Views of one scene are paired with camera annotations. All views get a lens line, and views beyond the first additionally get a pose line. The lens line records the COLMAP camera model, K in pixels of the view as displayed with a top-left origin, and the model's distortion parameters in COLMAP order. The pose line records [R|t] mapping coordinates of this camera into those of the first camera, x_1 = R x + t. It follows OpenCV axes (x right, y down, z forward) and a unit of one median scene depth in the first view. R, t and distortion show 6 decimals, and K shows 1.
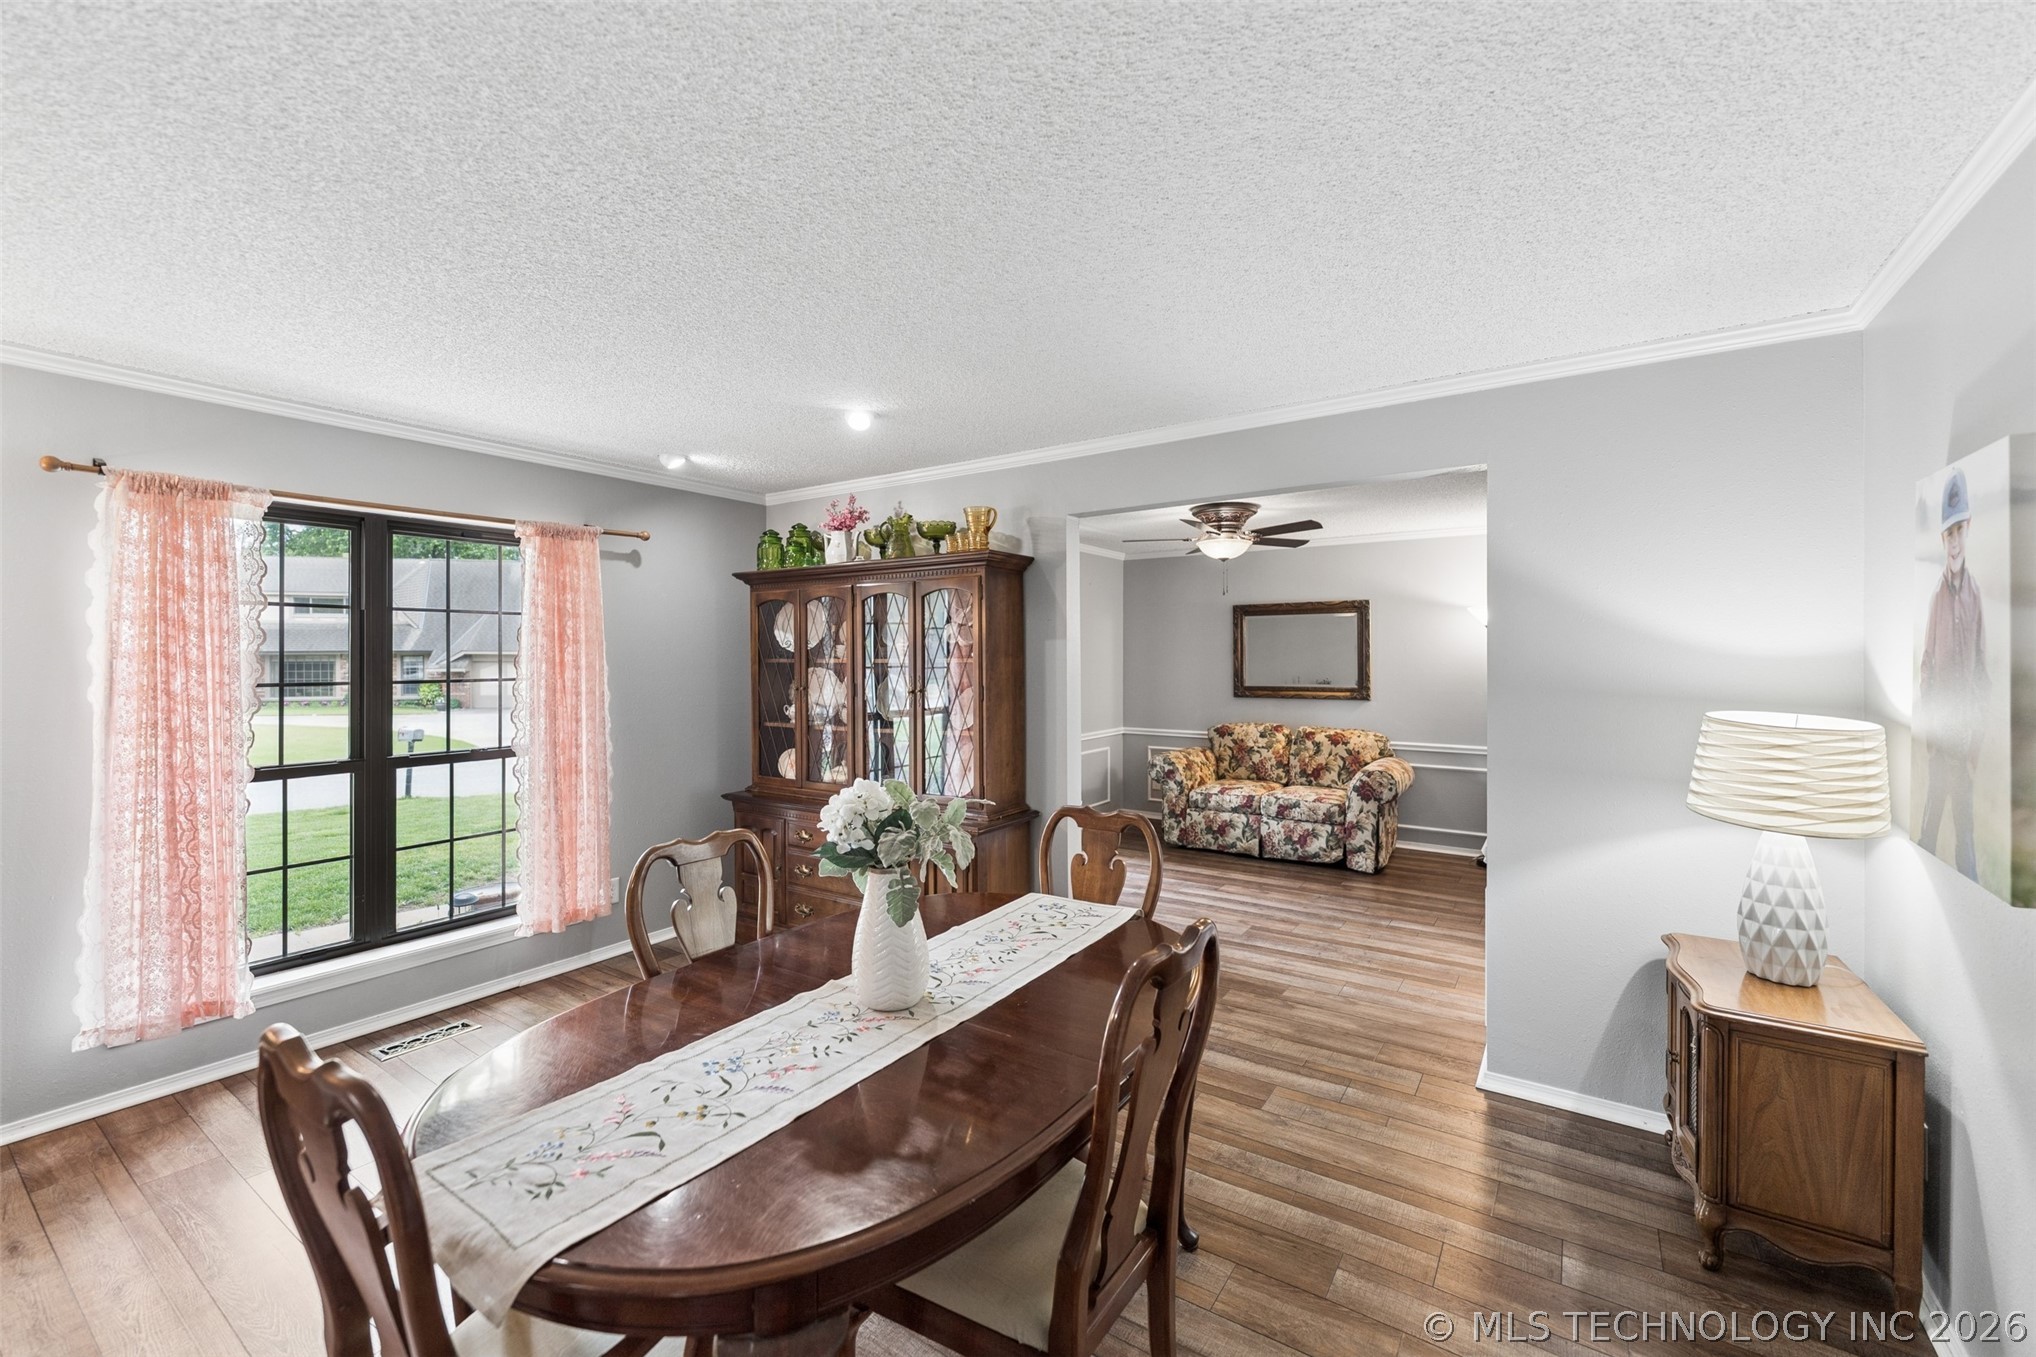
lens RADIAL K [[829.6, 0, 1010.9], [0, 829.6, 656.8], [0, 0, 1]] dist [0.000094, -0.000592]
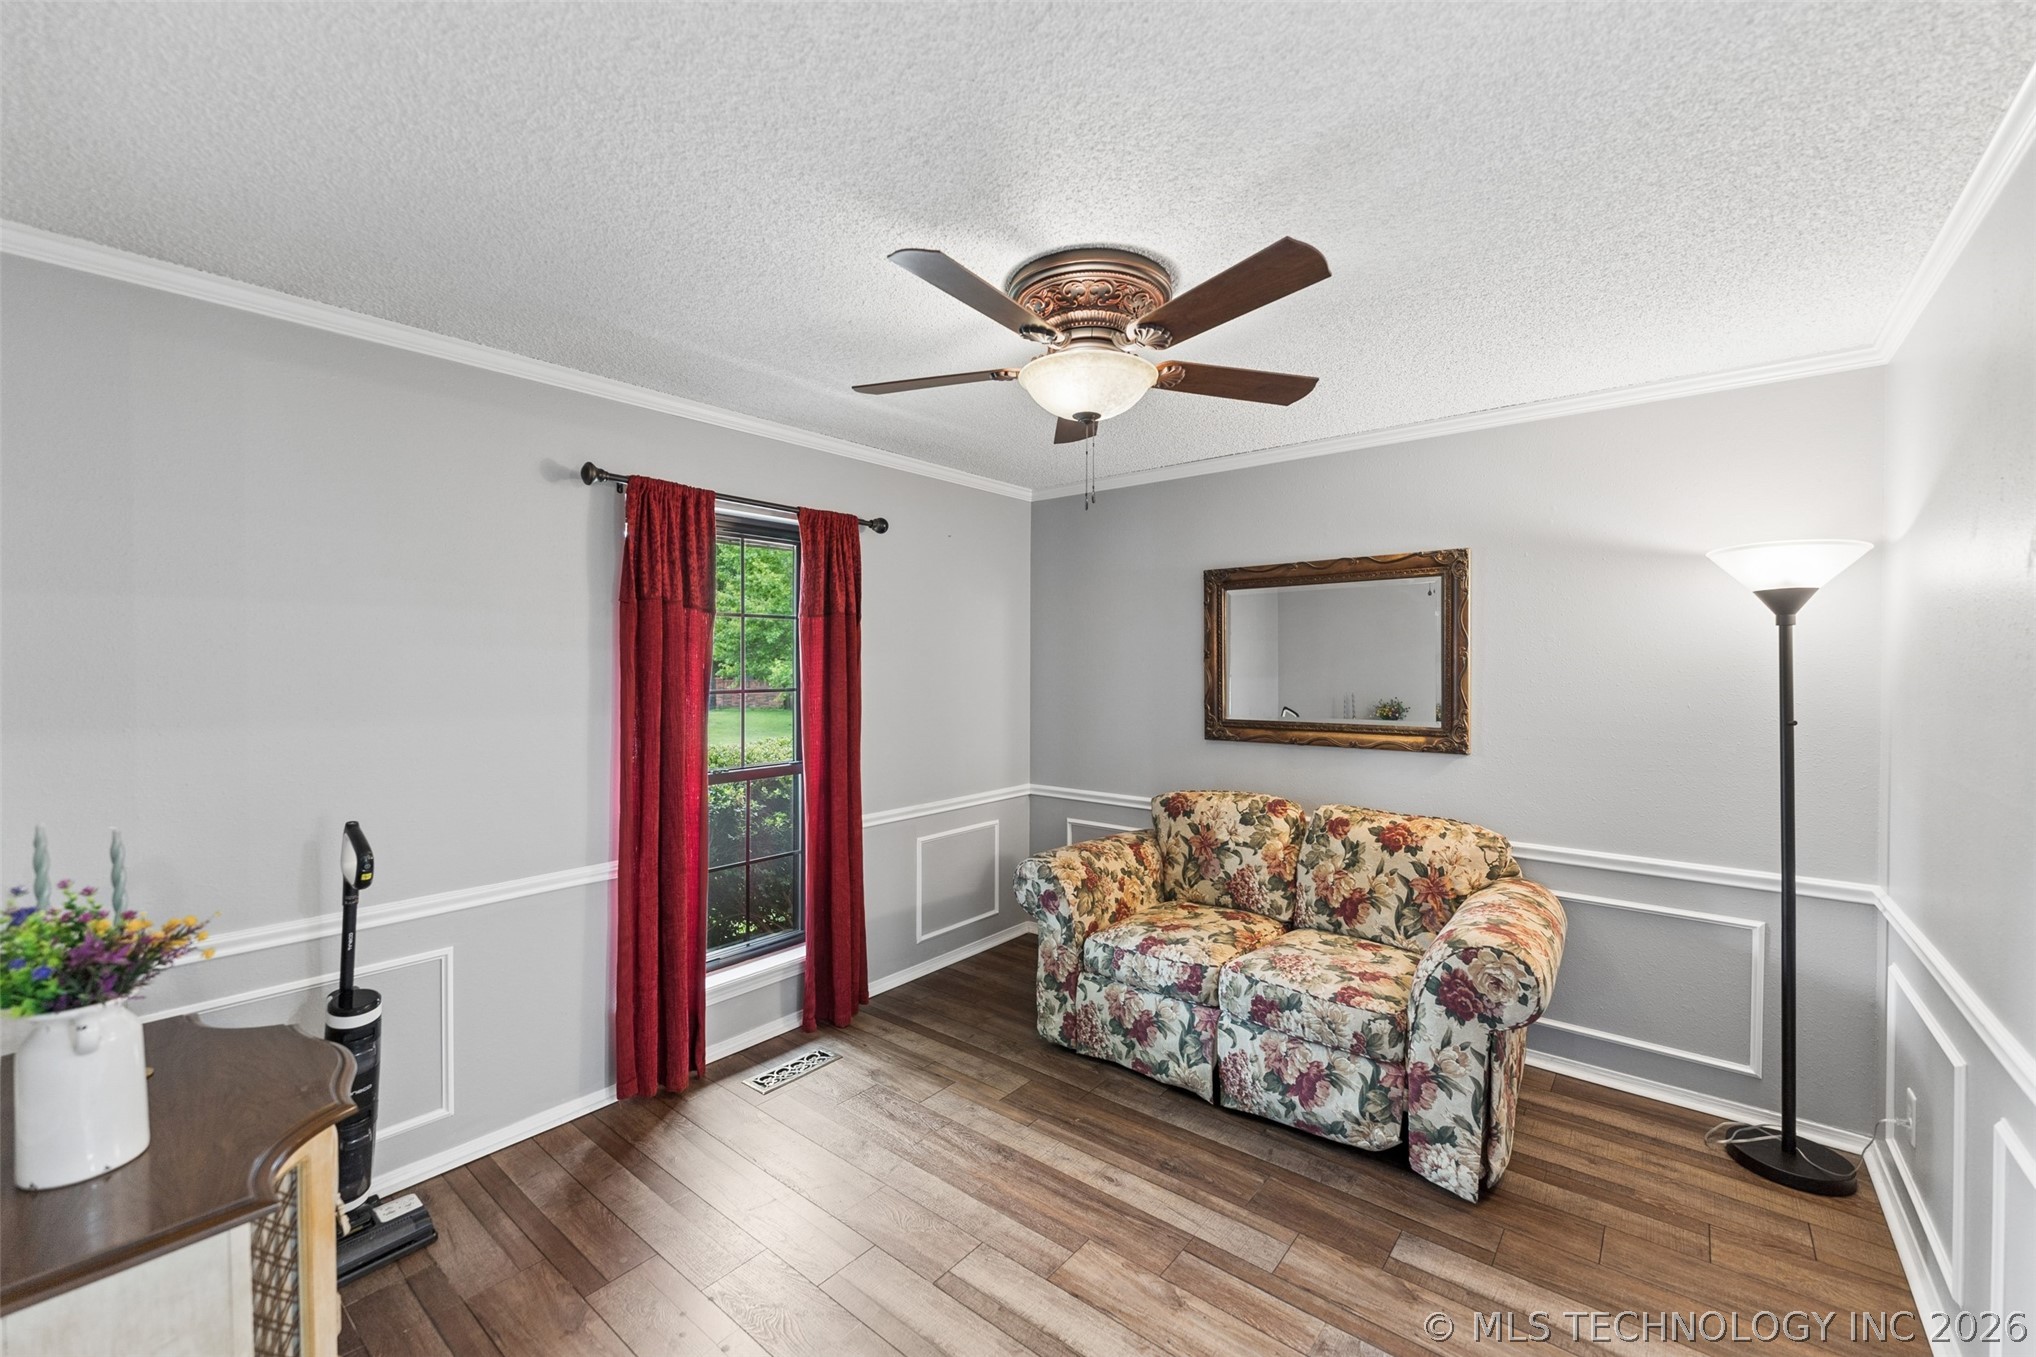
lens RADIAL K [[838.4, 0, 1013.3], [0, 838.4, 674.4], [0, 0, 1]] dist [0.000996, -0.000036]
pose [[0.996778, 0.002454, -0.080175, 0.217349], [-0.001542, 0.999933, 0.011437, 0.000071], [0.080198, -0.011277, 0.996715, 0.514101]]
